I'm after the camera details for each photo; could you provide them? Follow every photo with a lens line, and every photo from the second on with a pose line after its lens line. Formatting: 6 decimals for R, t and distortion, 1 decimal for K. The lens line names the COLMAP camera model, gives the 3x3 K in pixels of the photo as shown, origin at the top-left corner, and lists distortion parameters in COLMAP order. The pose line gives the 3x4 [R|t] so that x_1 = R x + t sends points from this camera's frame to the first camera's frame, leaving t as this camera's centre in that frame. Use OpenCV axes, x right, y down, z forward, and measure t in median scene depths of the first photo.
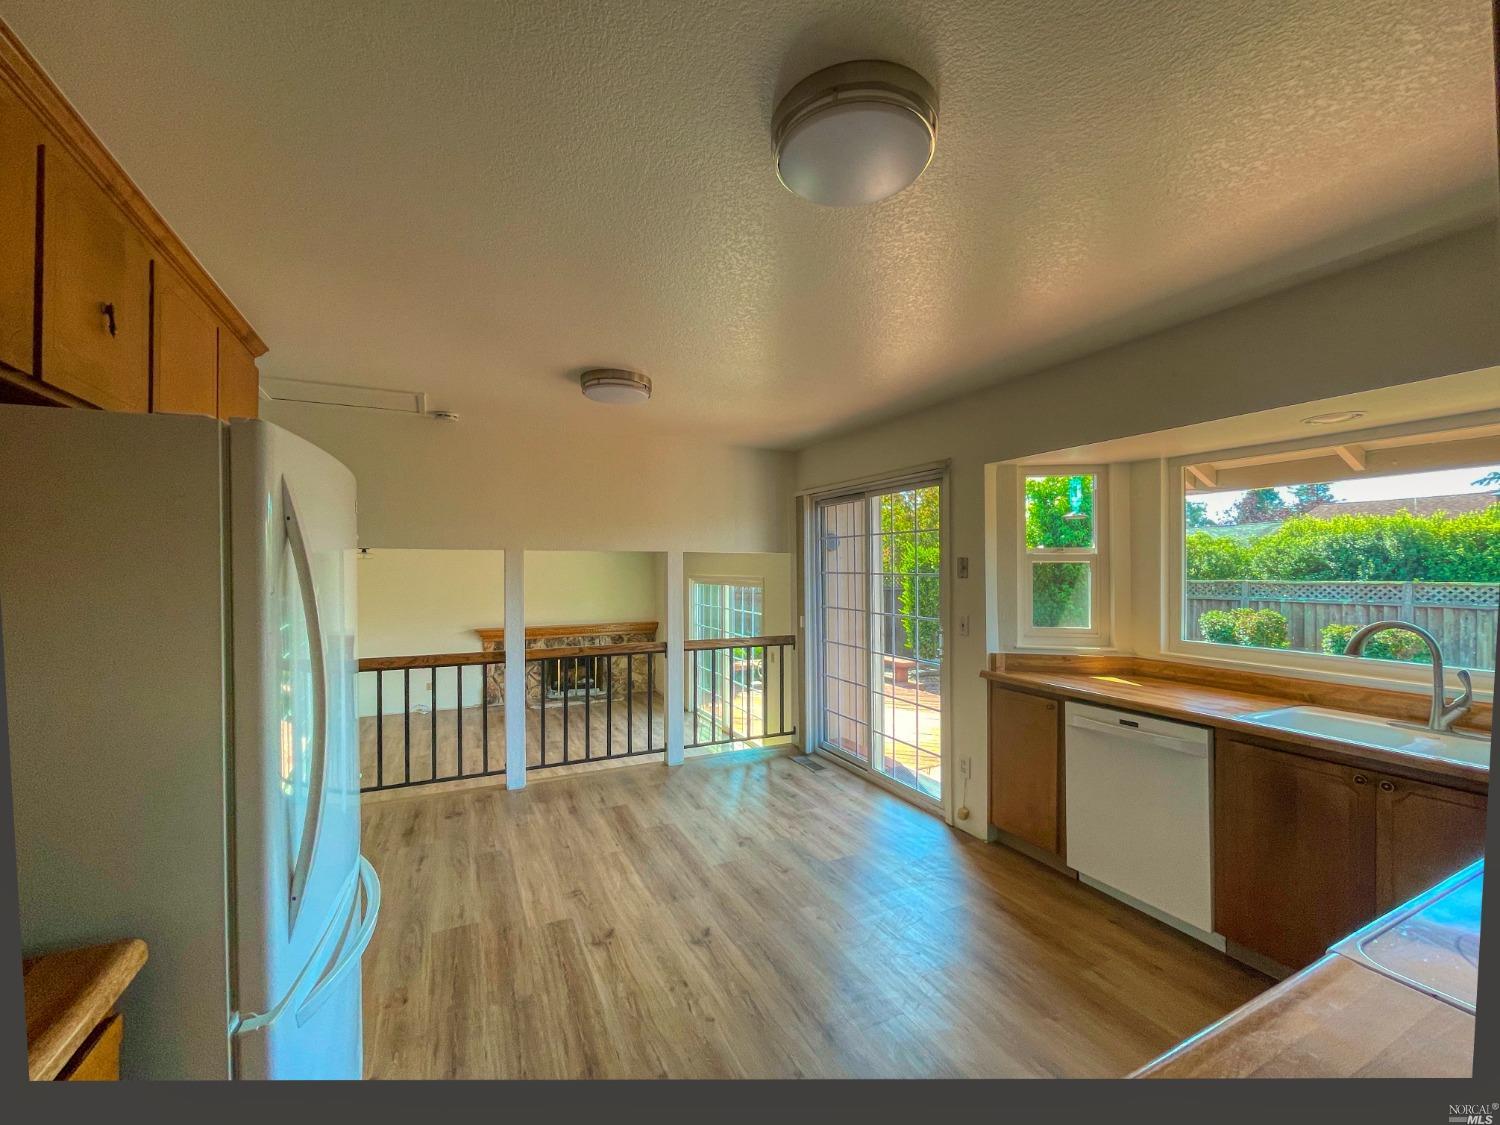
lens RADIAL K [[609.2, 0, 753.0], [0, 609.2, 561.8], [0, 0, 1]] dist [-0.006623, -0.000324]
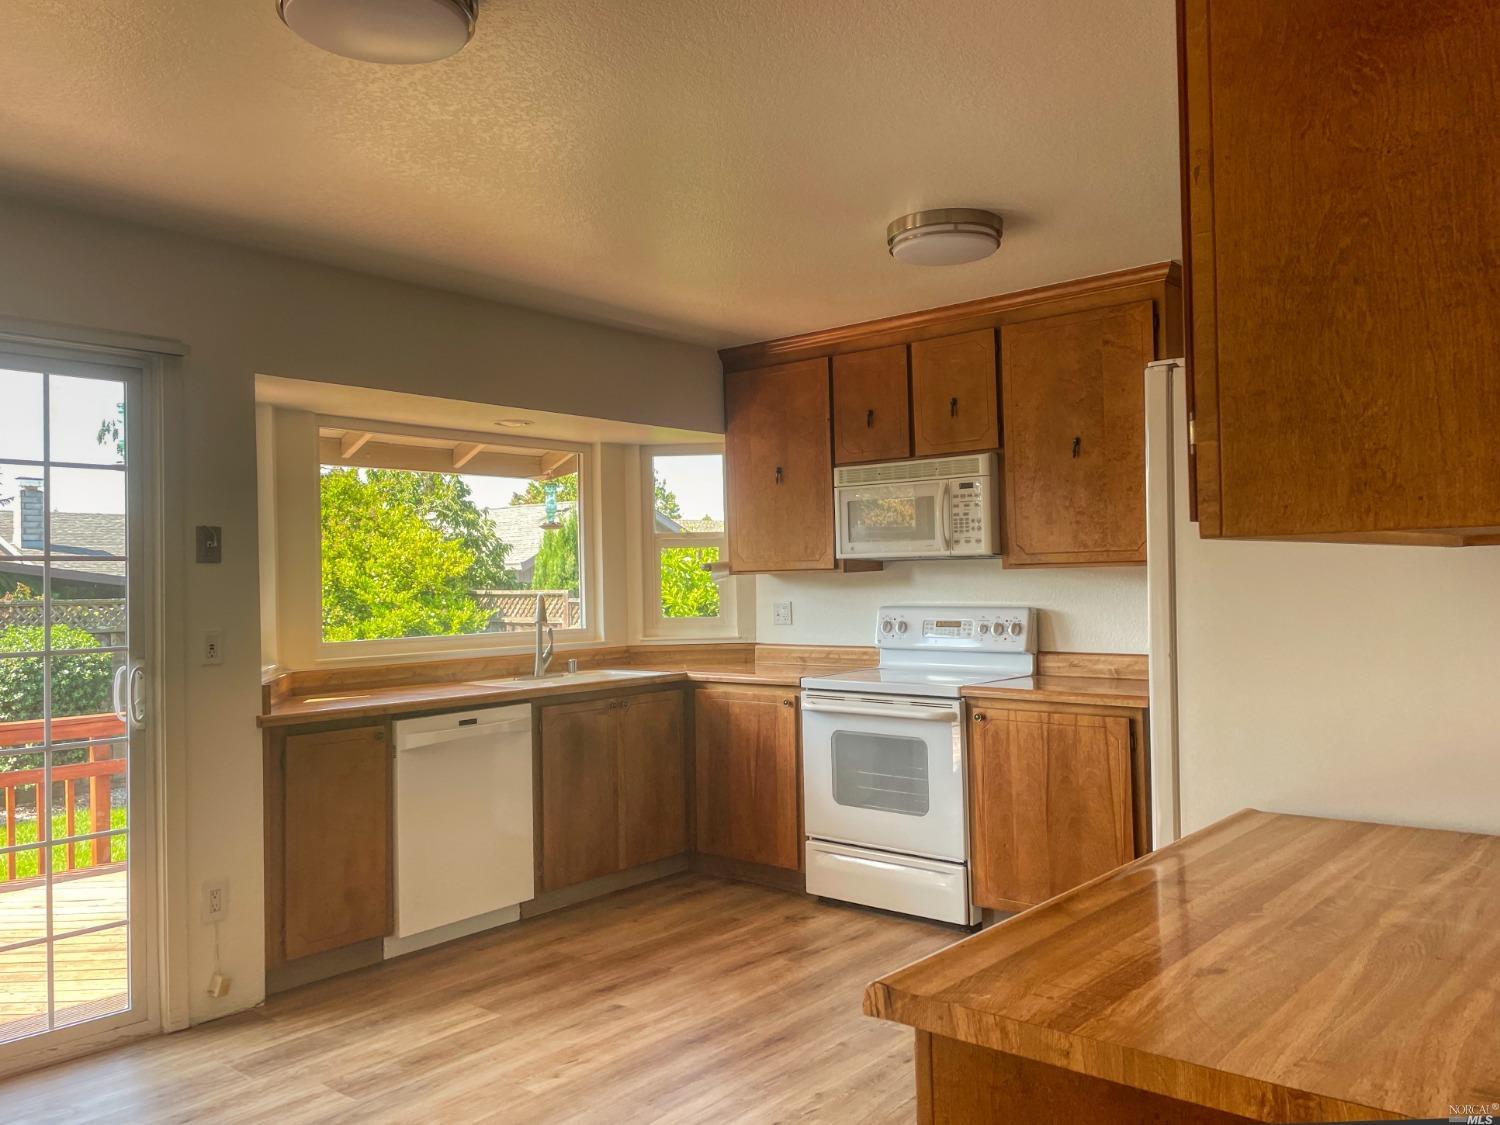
lens RADIAL K [[1158.4, 0, 757.1], [0, 1158.4, 564.1], [0, 0, 1]] dist [0.010301, 0.000650]
pose [[-0.390876, 0.015249, 0.920317, -1.262173], [0.002761, 0.999878, -0.015395, 0.073755], [-0.920439, -0.003477, -0.390870, 1.464111]]
